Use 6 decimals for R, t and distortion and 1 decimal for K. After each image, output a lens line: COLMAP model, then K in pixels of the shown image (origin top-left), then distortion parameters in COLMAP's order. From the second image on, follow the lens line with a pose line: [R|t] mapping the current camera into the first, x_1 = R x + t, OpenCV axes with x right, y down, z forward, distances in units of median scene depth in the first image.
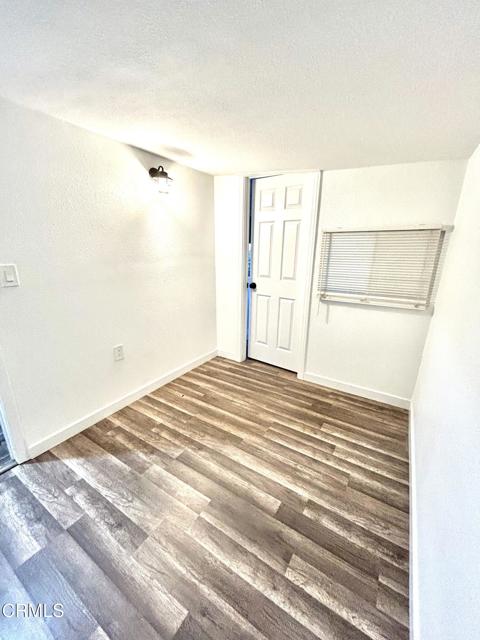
lens RADIAL K [[256.0, 0, 240.0], [0, 256.0, 320.0], [0, 0, 1]] dist [0.000456, 0.000350]
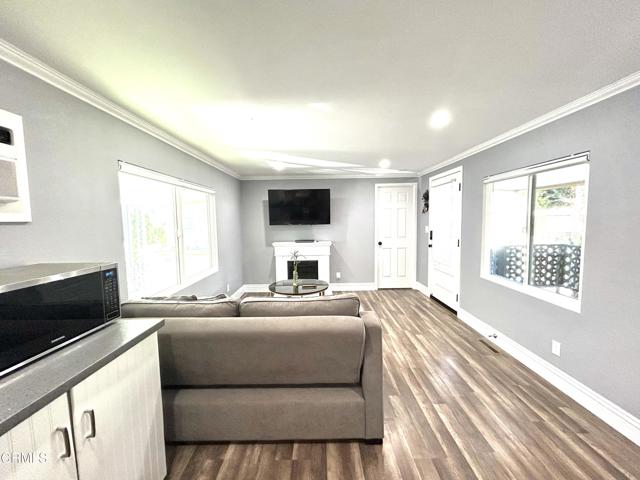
lens RADIAL K [[256.0, 0, 320.0], [0, 256.0, 240.0], [0, 0, 1]] dist [0.000456, 0.000350]
pose [[0.523471, 0.039325, -0.851136, 0.811365], [-0.211079, 0.973781, -0.084827, 0.137750], [0.825484, 0.224061, 0.518047, -0.538670]]
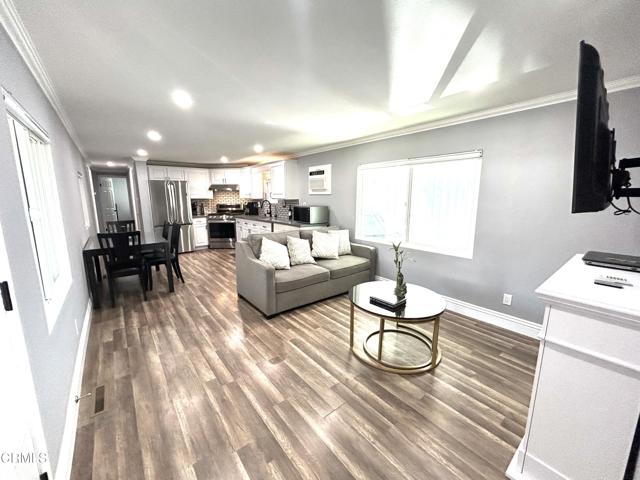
lens RADIAL K [[256.0, 0, 320.0], [0, 256.0, 240.0], [0, 0, 1]] dist [0.000456, 0.000350]
pose [[-0.942776, -0.070390, 0.325911, -1.190558], [0.079062, 0.902391, 0.423602, -0.541491], [-0.323917, 0.425129, -0.845188, 1.738919]]
